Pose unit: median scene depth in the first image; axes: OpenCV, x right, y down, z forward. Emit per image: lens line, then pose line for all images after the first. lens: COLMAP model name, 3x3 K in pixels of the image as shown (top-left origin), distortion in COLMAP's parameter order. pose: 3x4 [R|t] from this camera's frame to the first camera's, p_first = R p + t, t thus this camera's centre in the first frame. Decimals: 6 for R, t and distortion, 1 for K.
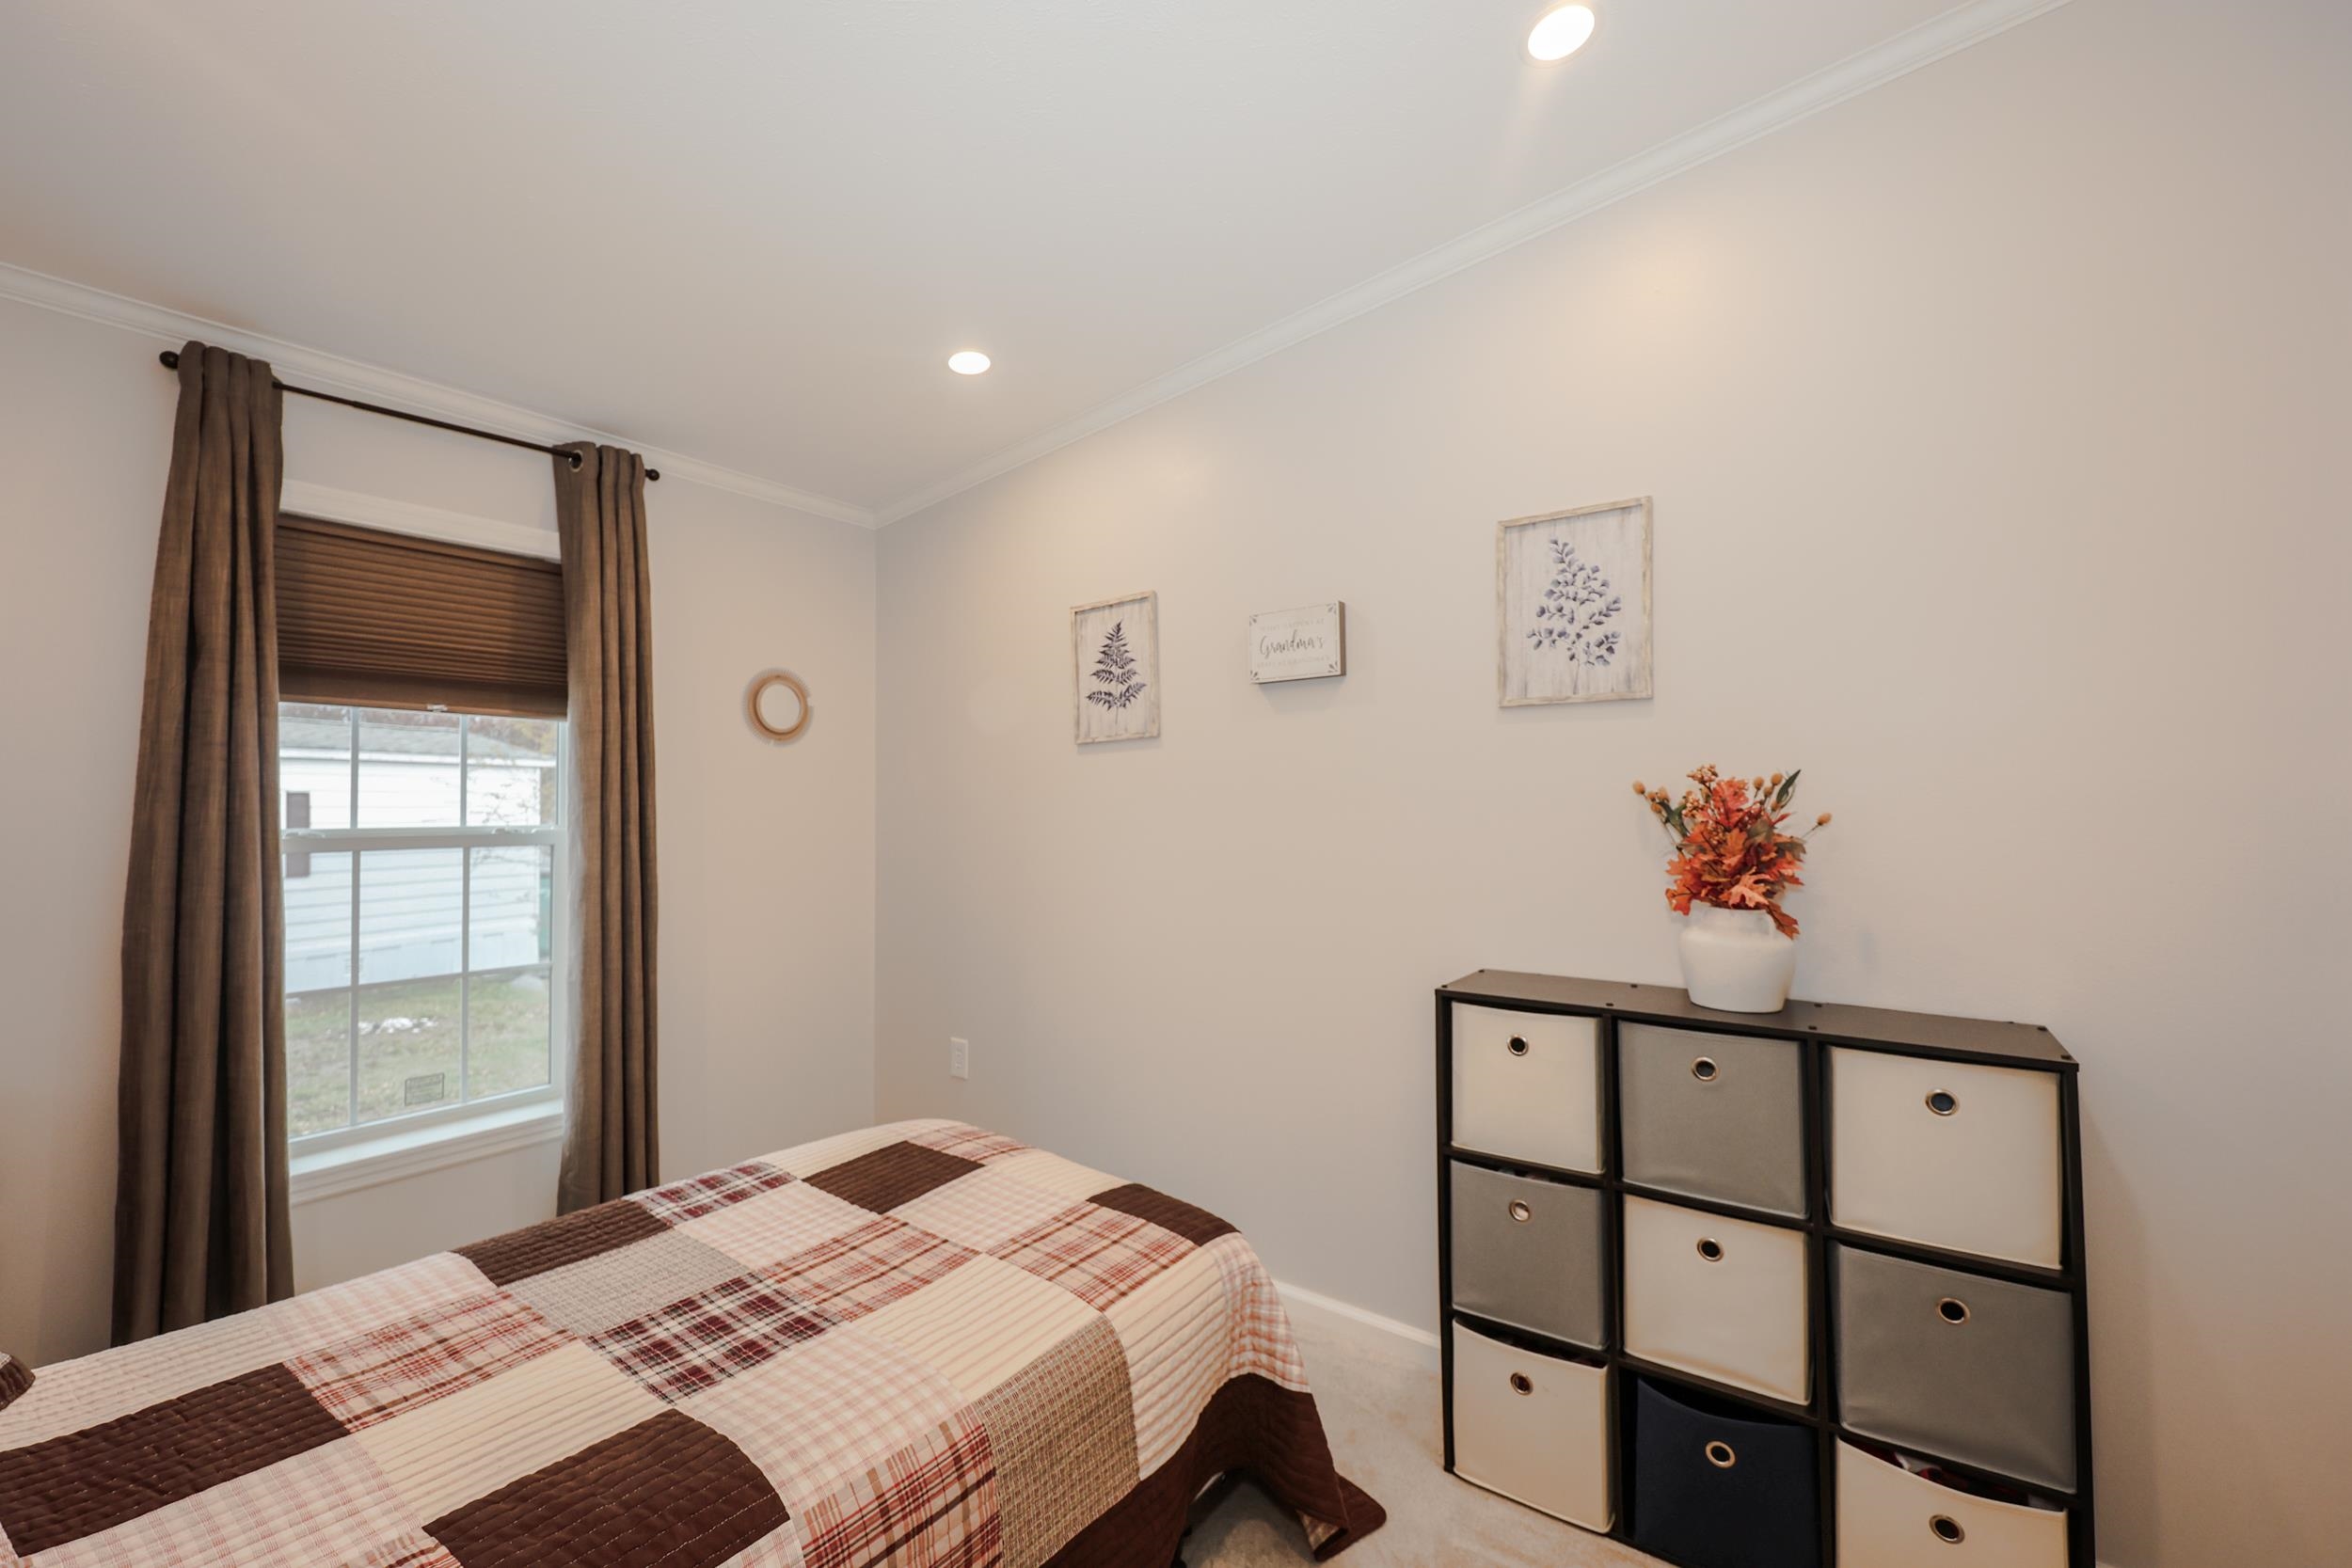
lens RADIAL K [[975.7, 0, 1169.8], [0, 975.7, 798.9], [0, 0, 1]] dist [0.000271, 0.000417]
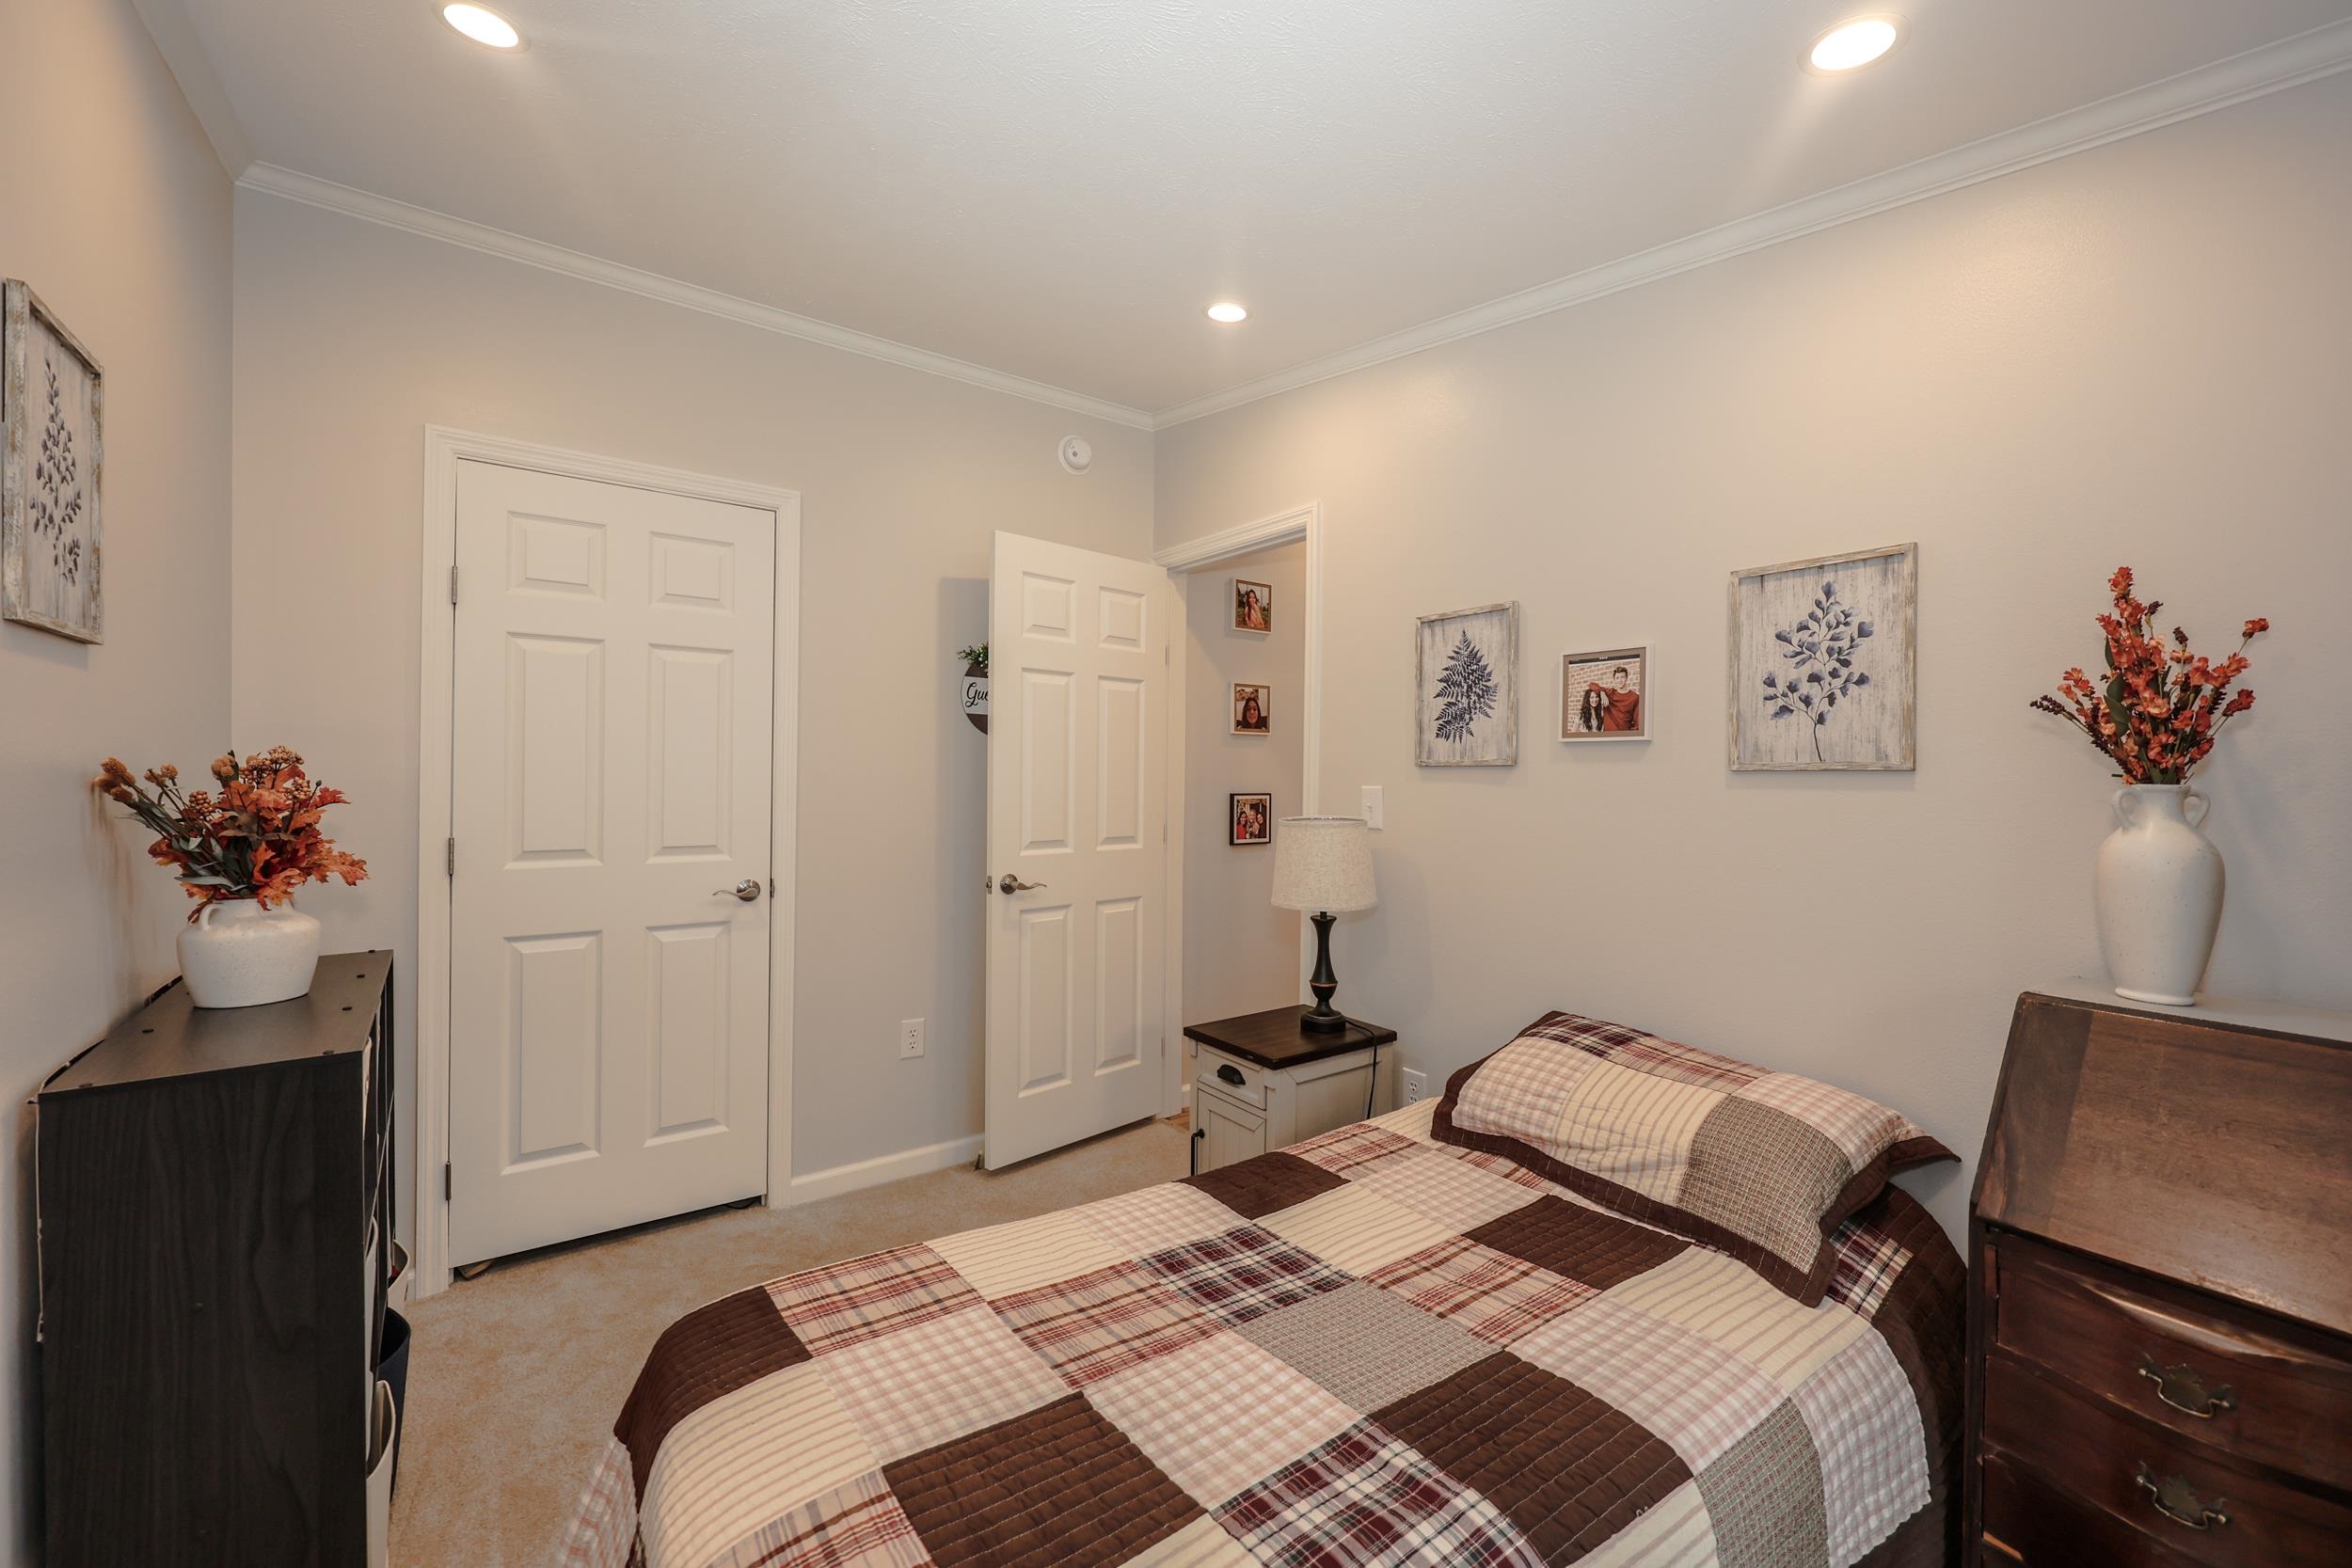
lens RADIAL K [[949.4, 0, 1176.0], [0, 949.4, 784.0], [0, 0, 1]] dist [-0.001097, -0.000039]
pose [[-0.957539, -0.011975, 0.288054, -0.580998], [-0.008389, 0.999871, 0.013680, -0.019962], [-0.288181, 0.010683, -0.957516, 1.717147]]
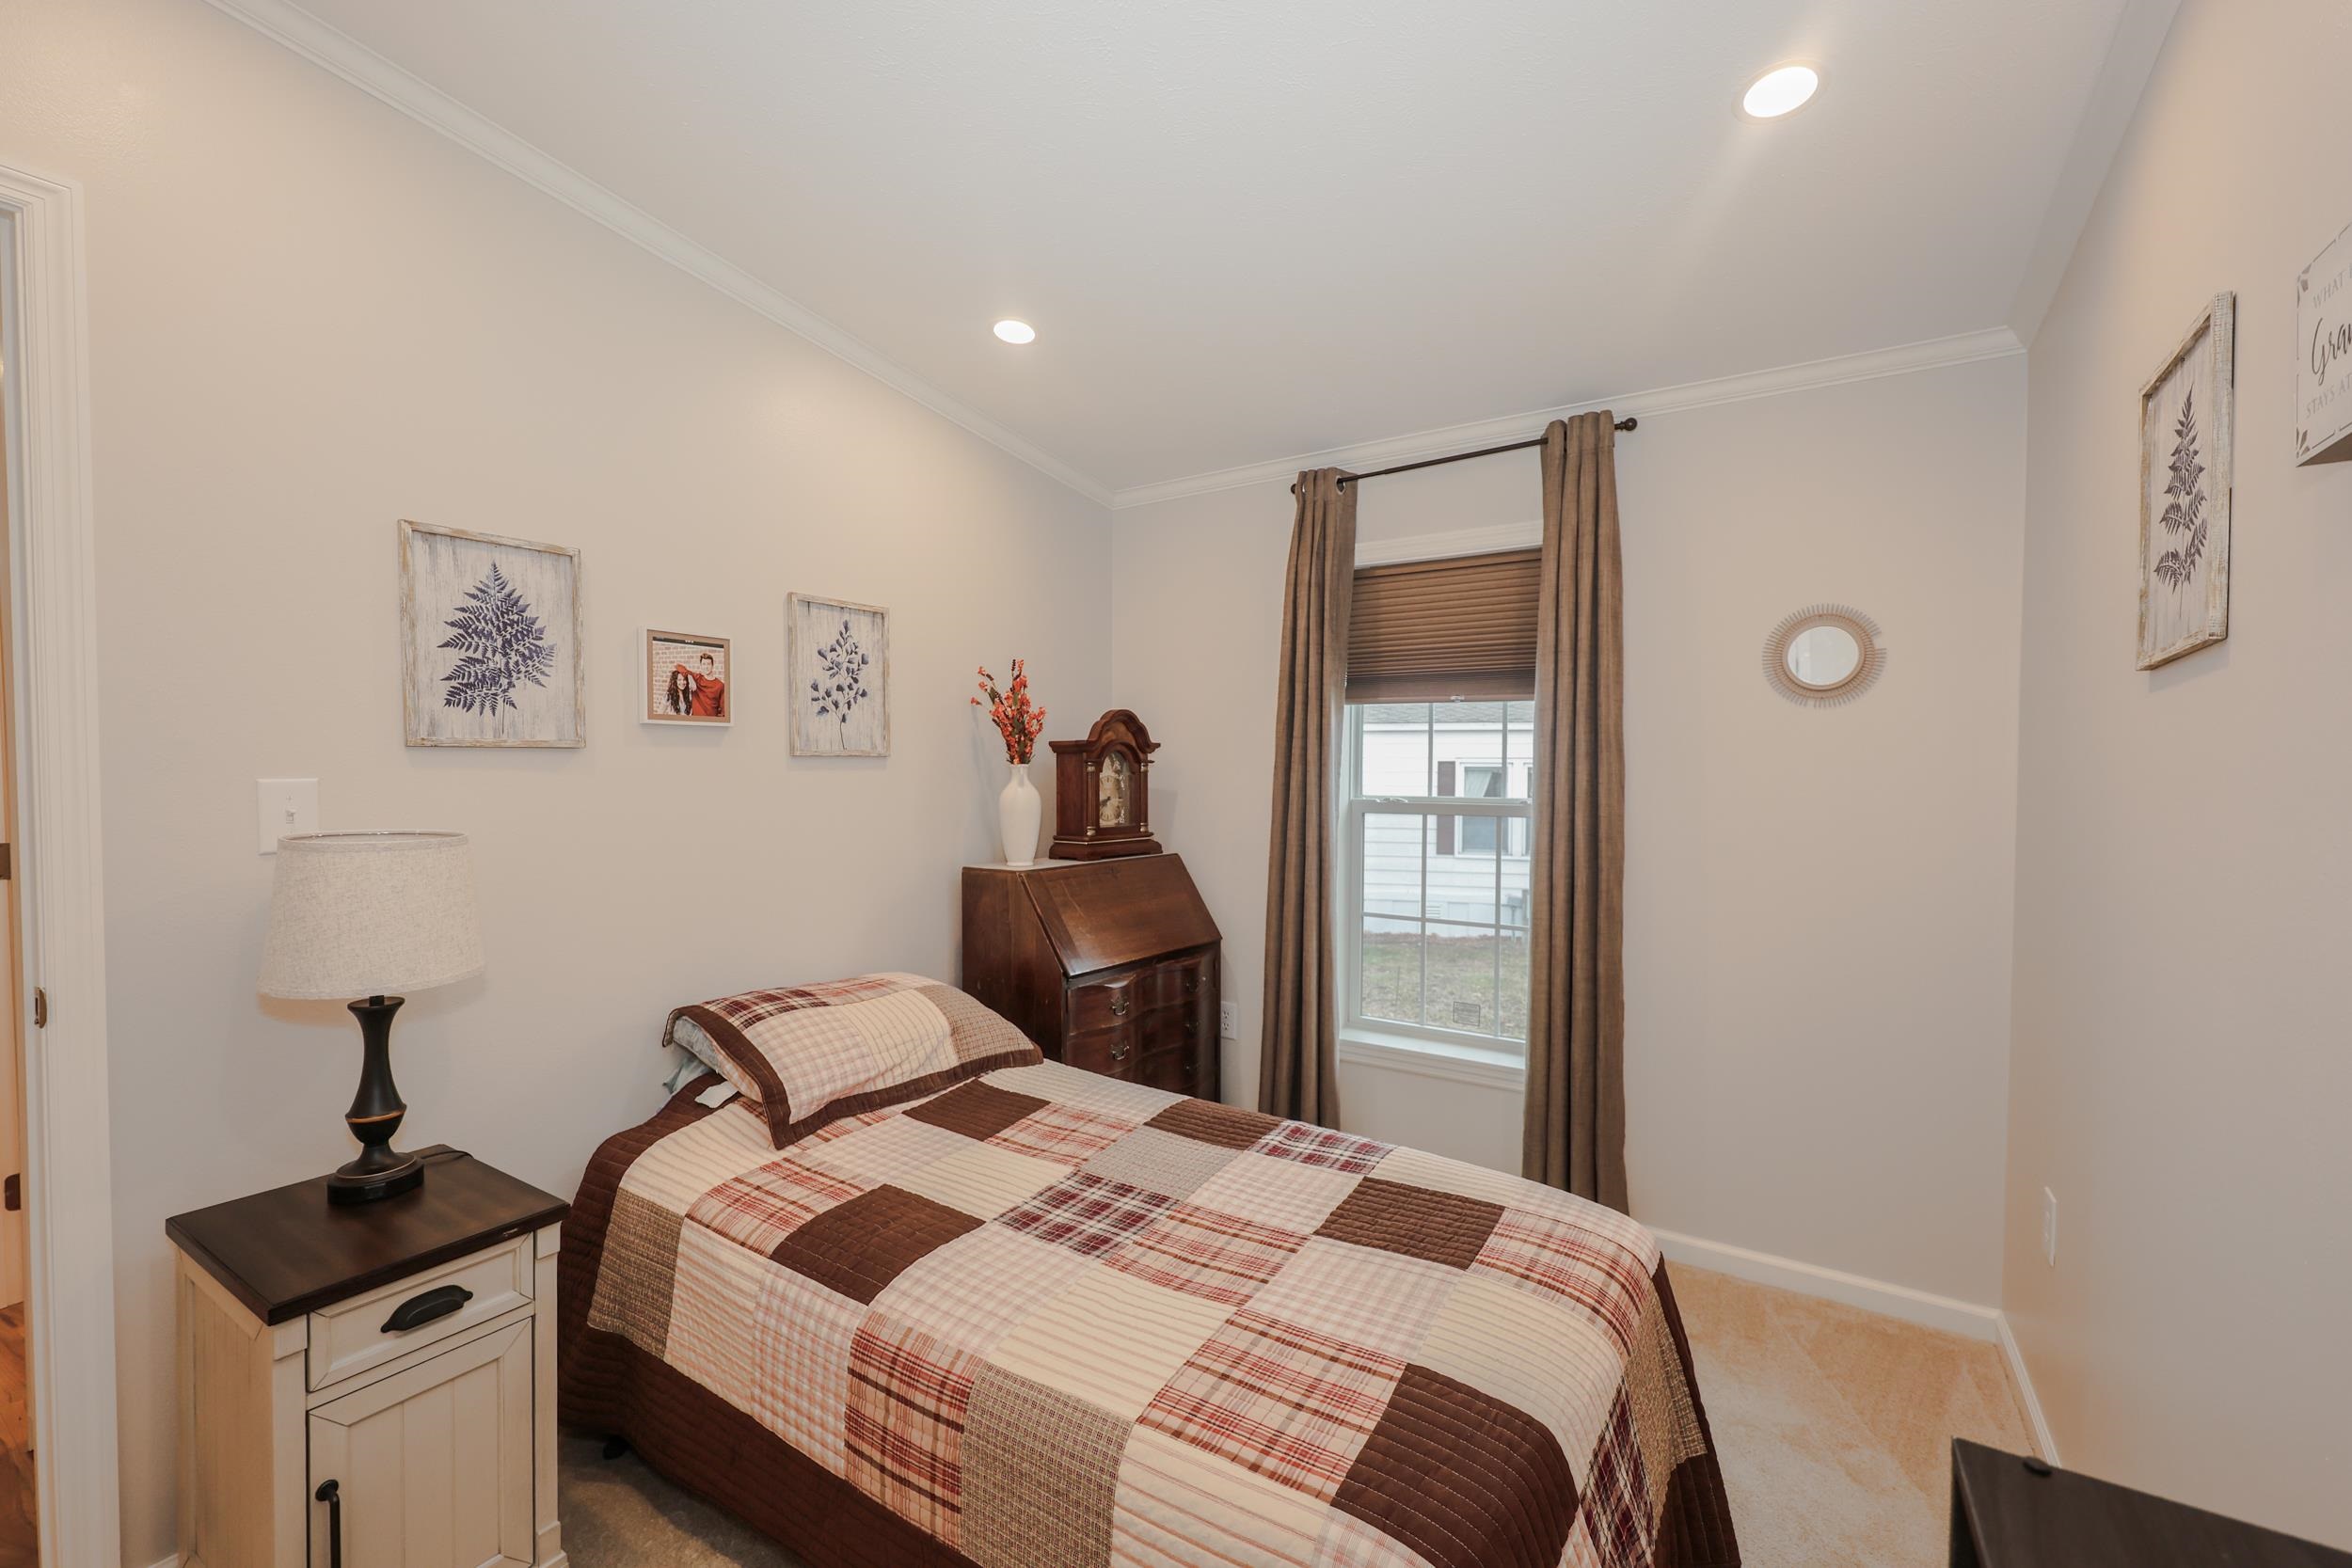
lens RADIAL K [[975.7, 0, 1169.8], [0, 975.7, 798.9], [0, 0, 1]] dist [0.000271, 0.000417]
pose [[0.070392, 0.032671, -0.996984, 0.627286], [-0.003905, 0.999465, 0.032477, -0.011013], [0.997512, 0.001608, 0.070482, 0.848730]]
